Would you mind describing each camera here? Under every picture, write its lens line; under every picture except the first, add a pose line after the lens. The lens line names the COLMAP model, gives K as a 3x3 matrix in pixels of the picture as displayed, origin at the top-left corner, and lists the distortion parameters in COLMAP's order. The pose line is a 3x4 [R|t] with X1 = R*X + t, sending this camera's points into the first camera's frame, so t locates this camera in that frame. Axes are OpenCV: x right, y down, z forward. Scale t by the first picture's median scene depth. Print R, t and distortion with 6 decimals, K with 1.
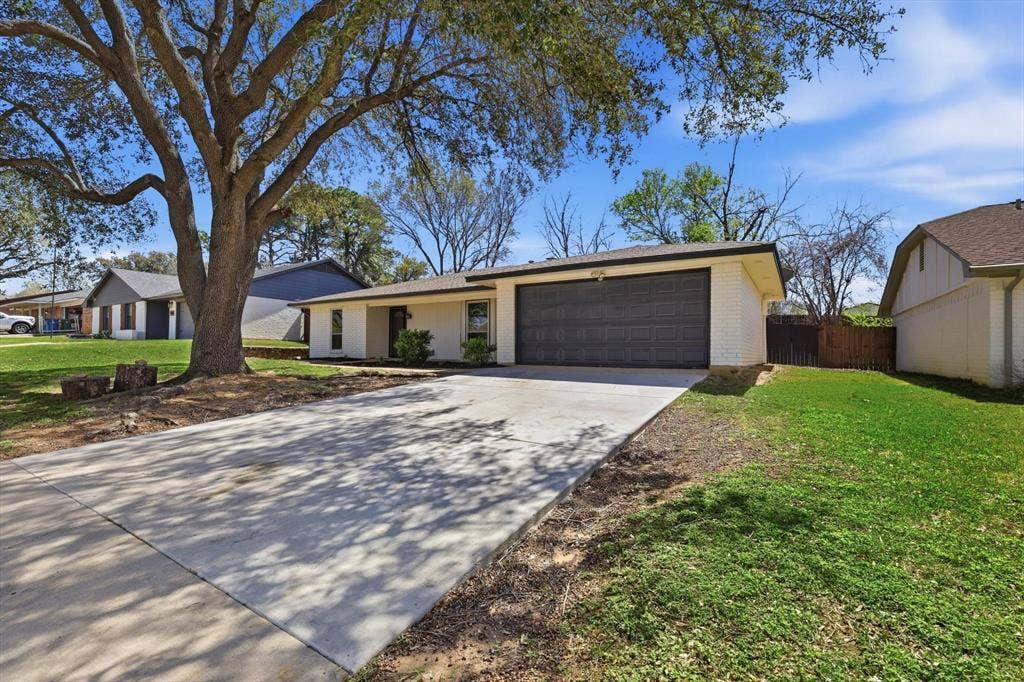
lens RADIAL K [[468.0, 0, 512.0], [0, 468.0, 341.0], [0, 0, 1]] dist [0.000552, 0.000004]
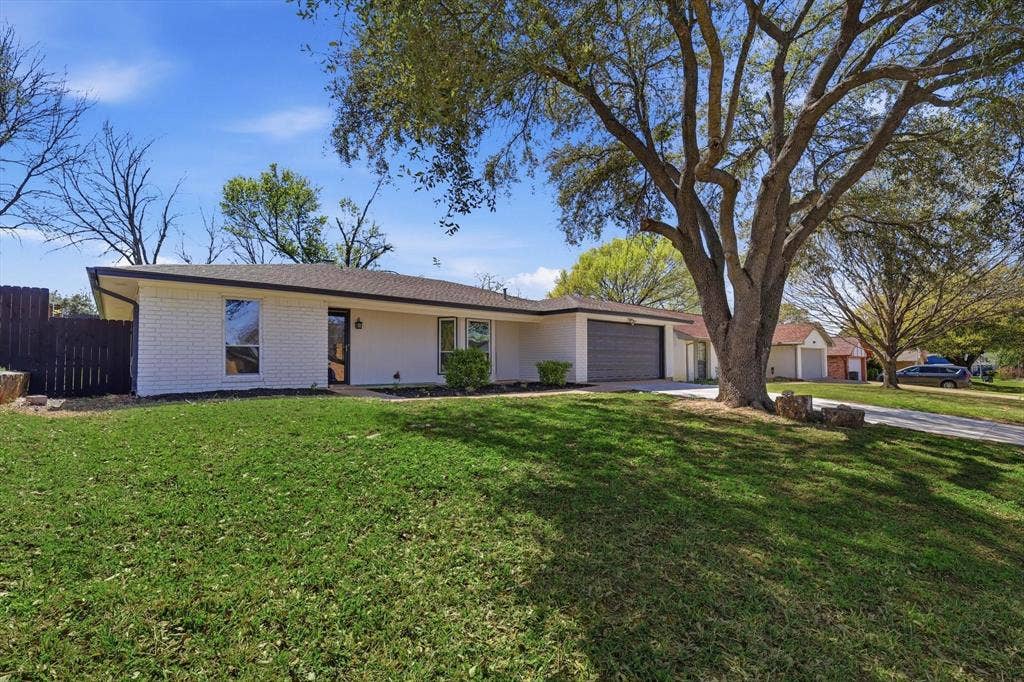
lens RADIAL K [[452.2, 0, 513.6], [0, 452.2, 336.9], [0, 0, 1]] dist [-0.000158, 0.000066]
pose [[0.281138, 0.049031, 0.958414, -0.807761], [-0.022400, 0.998757, -0.044525, -0.008840], [-0.959406, -0.008951, 0.281887, 0.569554]]
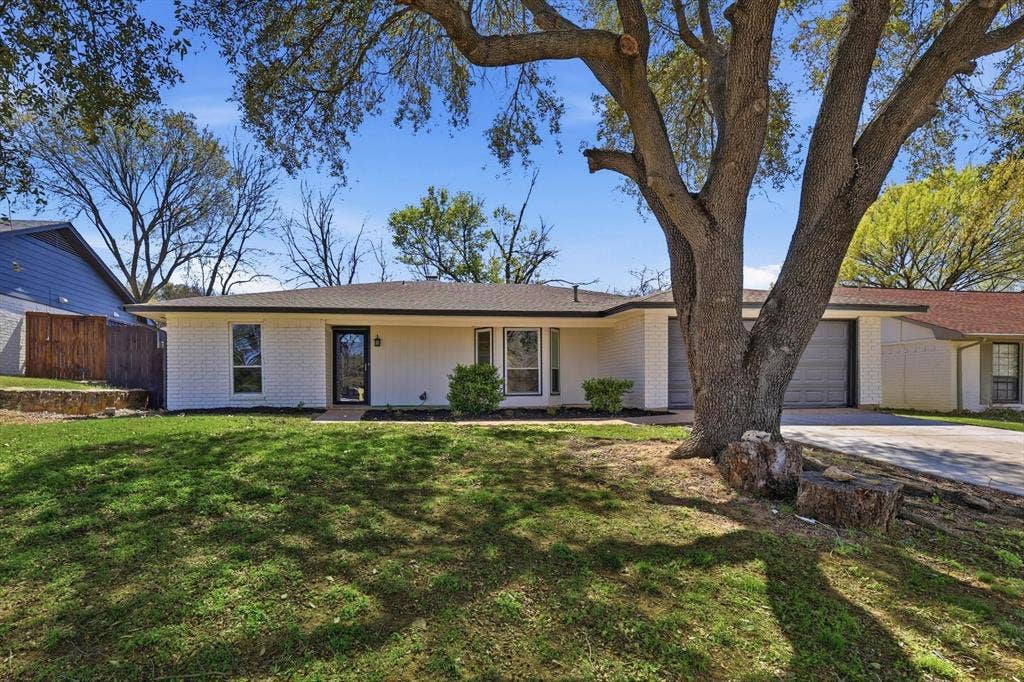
lens RADIAL K [[507.8, 0, 511.8], [0, 507.8, 377.0], [0, 0, 1]] dist [-0.001345, -0.000114]
pose [[0.767822, 0.001159, 0.640662, -0.542303], [-0.007923, 0.999939, 0.007686, -0.009502], [-0.640614, -0.010978, 0.767784, 0.312246]]
